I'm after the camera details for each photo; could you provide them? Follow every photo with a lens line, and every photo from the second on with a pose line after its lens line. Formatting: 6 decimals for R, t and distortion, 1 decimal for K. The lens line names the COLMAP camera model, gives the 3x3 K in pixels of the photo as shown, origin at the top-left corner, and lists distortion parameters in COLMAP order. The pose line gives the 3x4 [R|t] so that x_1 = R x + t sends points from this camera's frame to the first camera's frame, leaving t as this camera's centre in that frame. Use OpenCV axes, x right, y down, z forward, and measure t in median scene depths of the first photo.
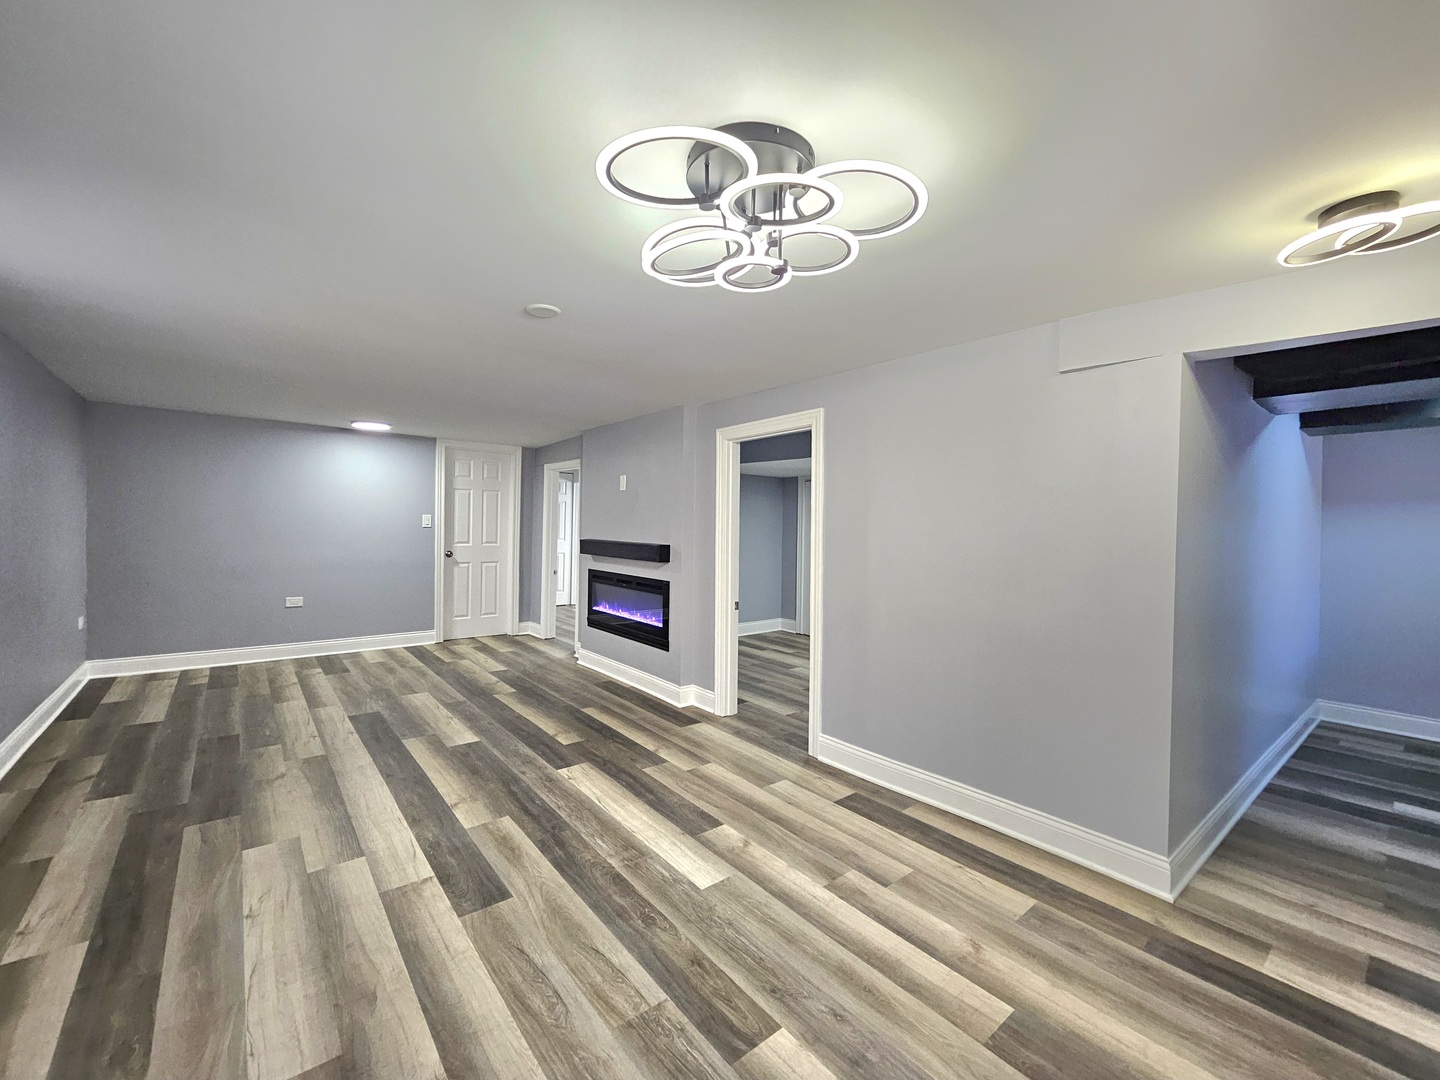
lens RADIAL K [[593.5, 0, 715.1], [0, 593.5, 531.9], [0, 0, 1]] dist [0.002868, -0.000510]
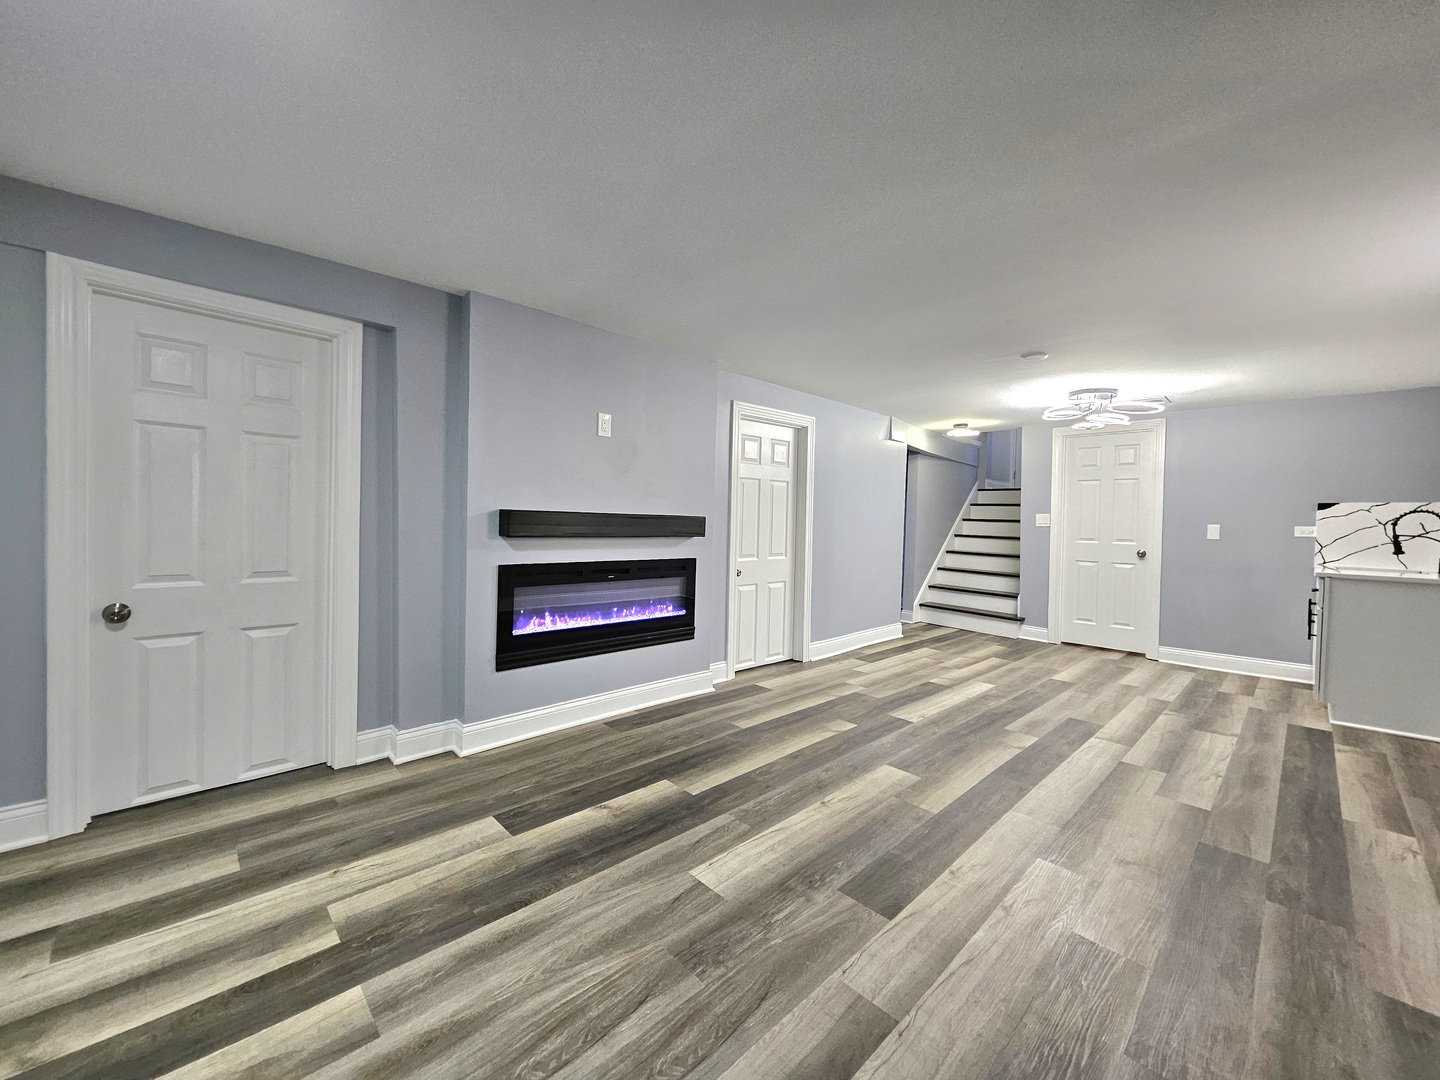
lens RADIAL K [[569.1, 0, 712.0], [0, 569.1, 531.8], [0, 0, 1]] dist [-0.001336, -0.000388]
pose [[-0.079415, -0.046961, 0.995735, -1.195370], [-0.018227, 0.998791, 0.045651, 0.008644], [-0.996675, -0.014524, -0.080175, 1.381221]]
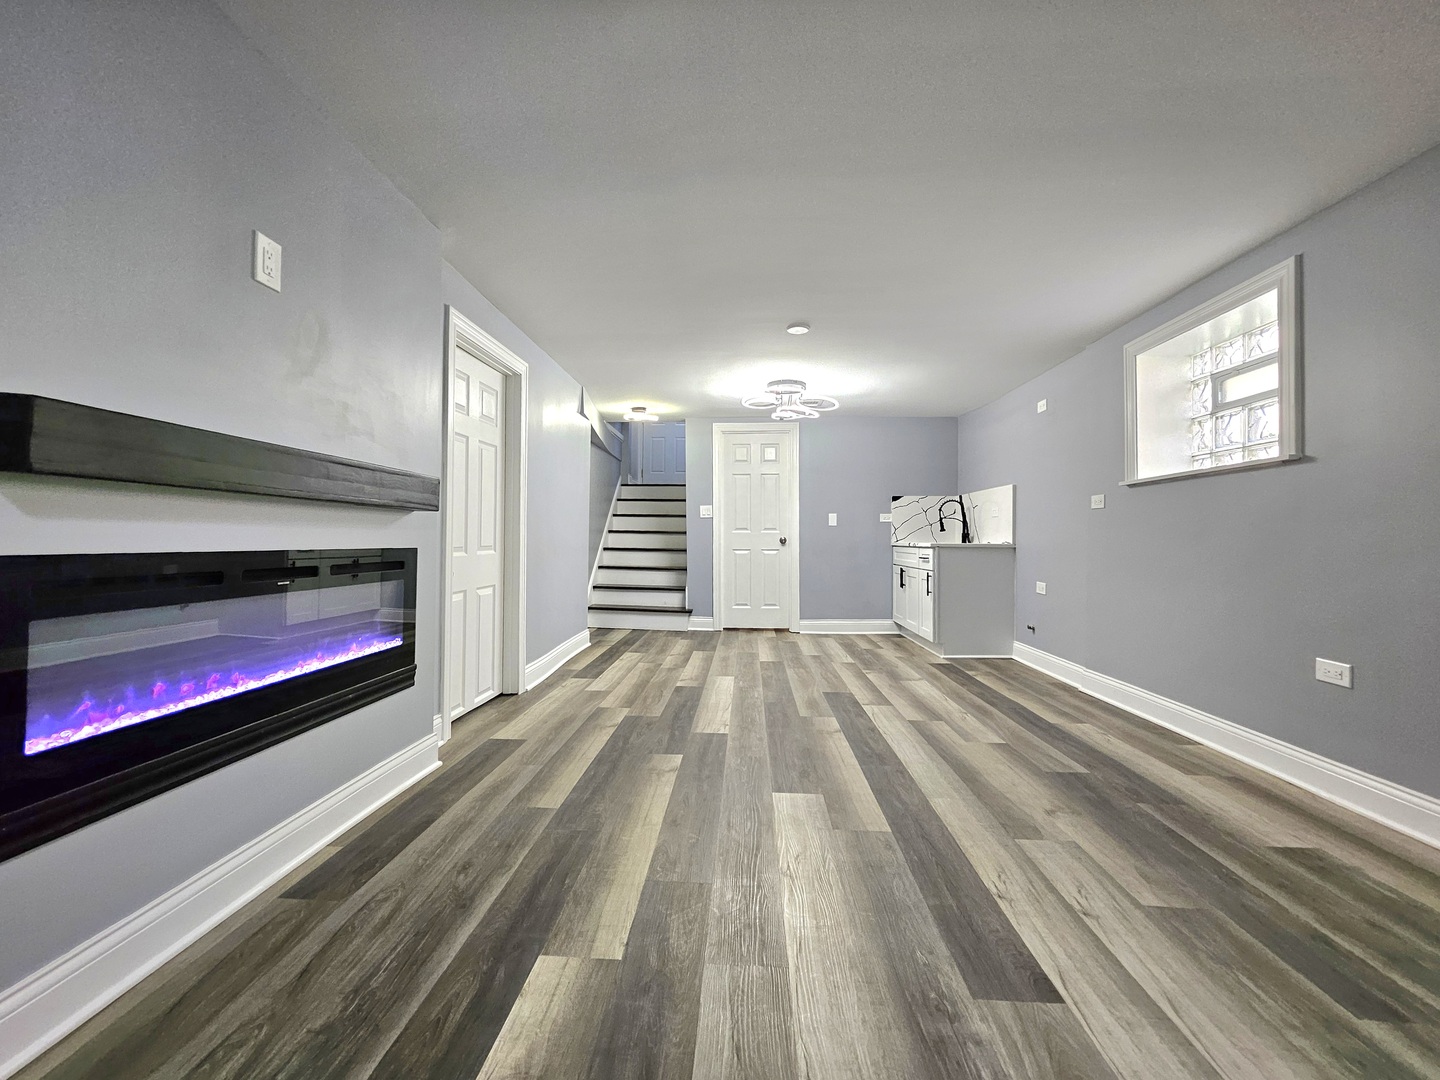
lens RADIAL K [[593.5, 0, 715.1], [0, 593.5, 531.9], [0, 0, 1]] dist [0.002868, -0.000510]
pose [[-0.740217, -0.020008, 0.672070, -0.810093], [-0.017880, 0.999789, 0.010071, 0.079014], [-0.672130, -0.004562, -0.740419, 1.595526]]
